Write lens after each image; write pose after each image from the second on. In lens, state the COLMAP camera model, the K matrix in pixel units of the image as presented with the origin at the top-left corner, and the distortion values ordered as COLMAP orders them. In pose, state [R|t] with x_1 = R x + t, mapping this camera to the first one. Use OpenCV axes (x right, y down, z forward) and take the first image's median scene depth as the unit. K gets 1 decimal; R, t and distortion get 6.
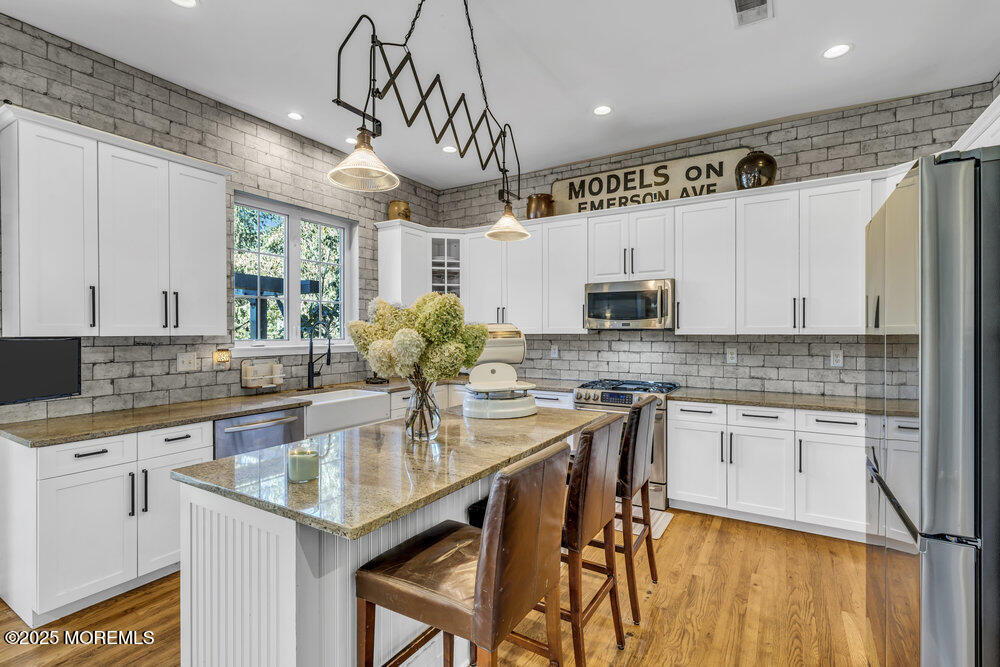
lens RADIAL K [[463.7, 0, 506.6], [0, 463.7, 334.4], [0, 0, 1]] dist [-0.002282, 0.001223]
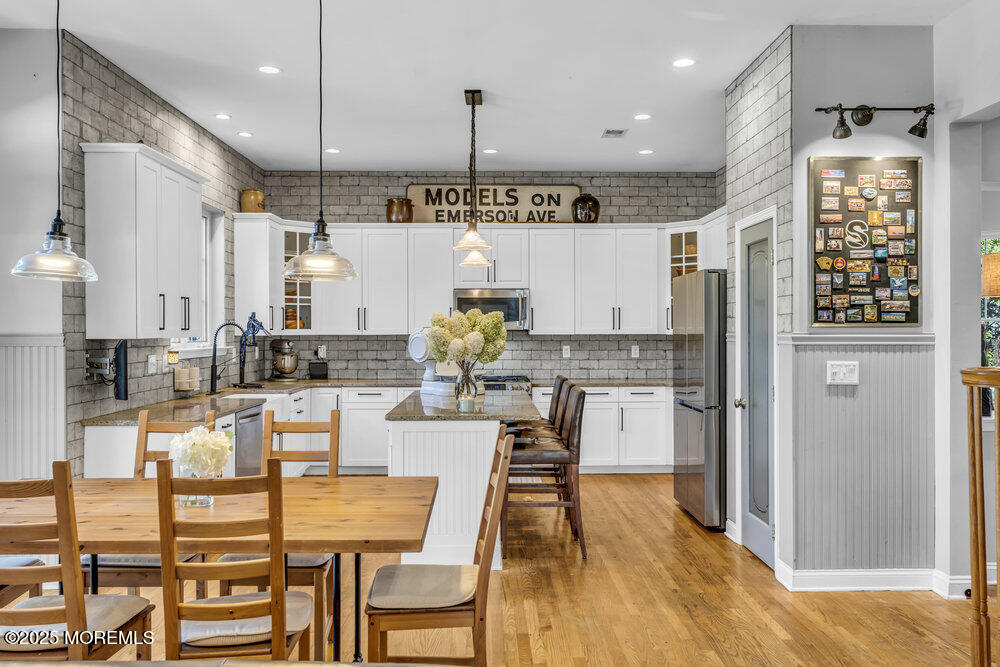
lens RADIAL K [[792.6, 0, 506.6], [0, 792.6, 329.7], [0, 0, 1]] dist [0.010125, 0.009884]
pose [[0.844116, -0.001035, 0.536159, -0.775842], [0.003706, 0.999986, -0.003904, -0.004360], [-0.536147, 0.005282, 0.844108, -0.694682]]
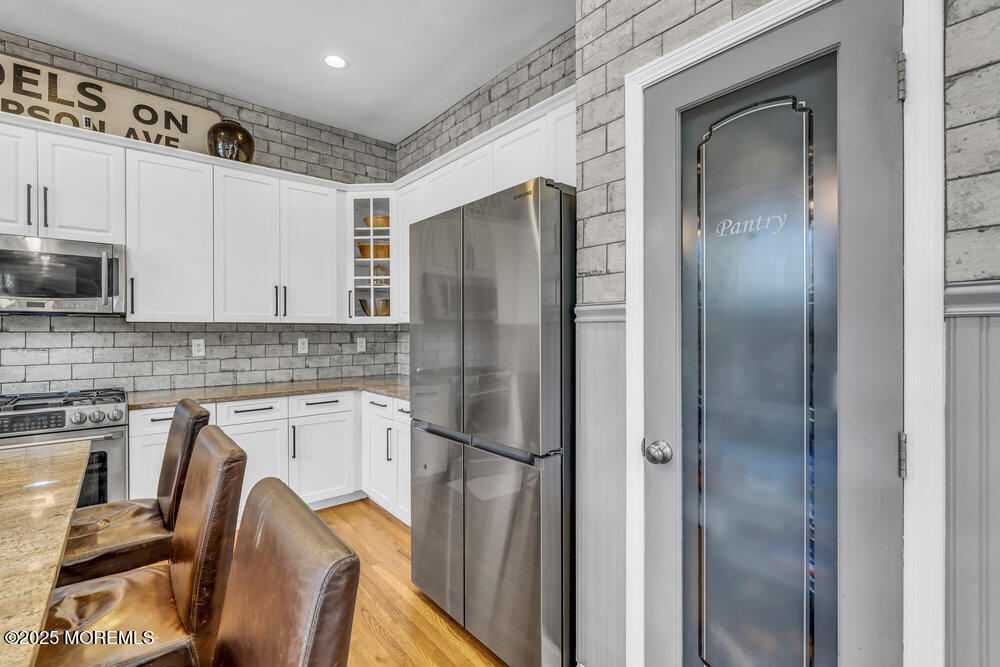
lens RADIAL K [[448.5, 0, 496.6], [0, 448.5, 331.1], [0, 0, 1]] dist [-0.000519, -0.000046]
pose [[0.329567, -0.000604, 0.944132, -0.113113], [0.005933, 0.999981, -0.001432, 0.019624], [-0.944114, 0.006074, 0.329564, 0.204912]]
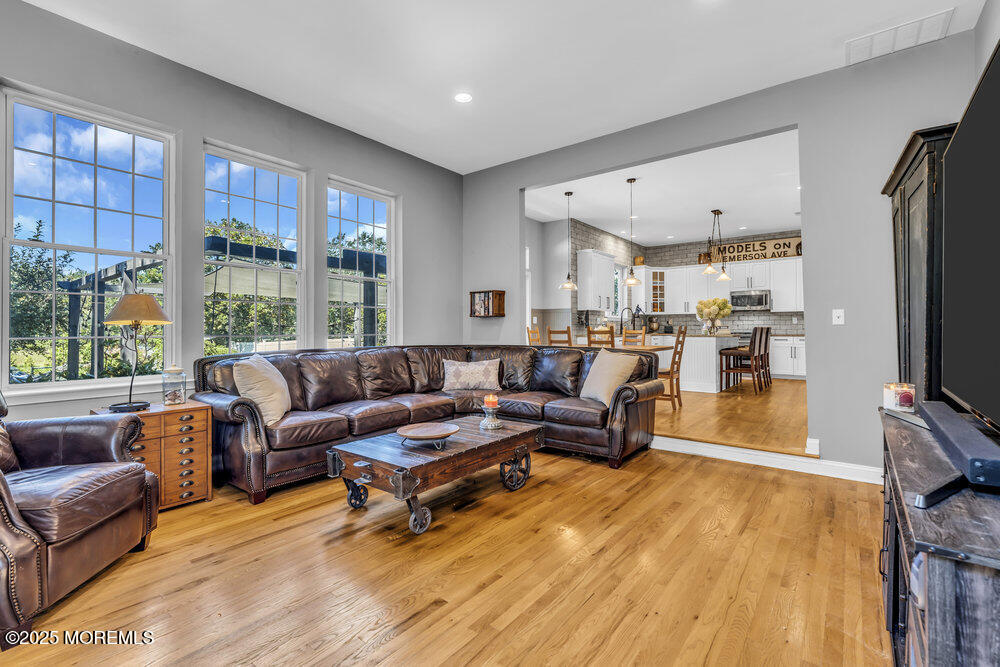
lens RADIAL K [[463.7, 0, 500.2], [0, 463.7, 327.3], [0, 0, 1]] dist [-0.002282, 0.001223]
pose [[0.994066, -0.003257, -0.108726, -0.798725], [0.001956, 0.999925, -0.012068, 0.108030], [0.108758, 0.011784, 0.993998, -1.610216]]
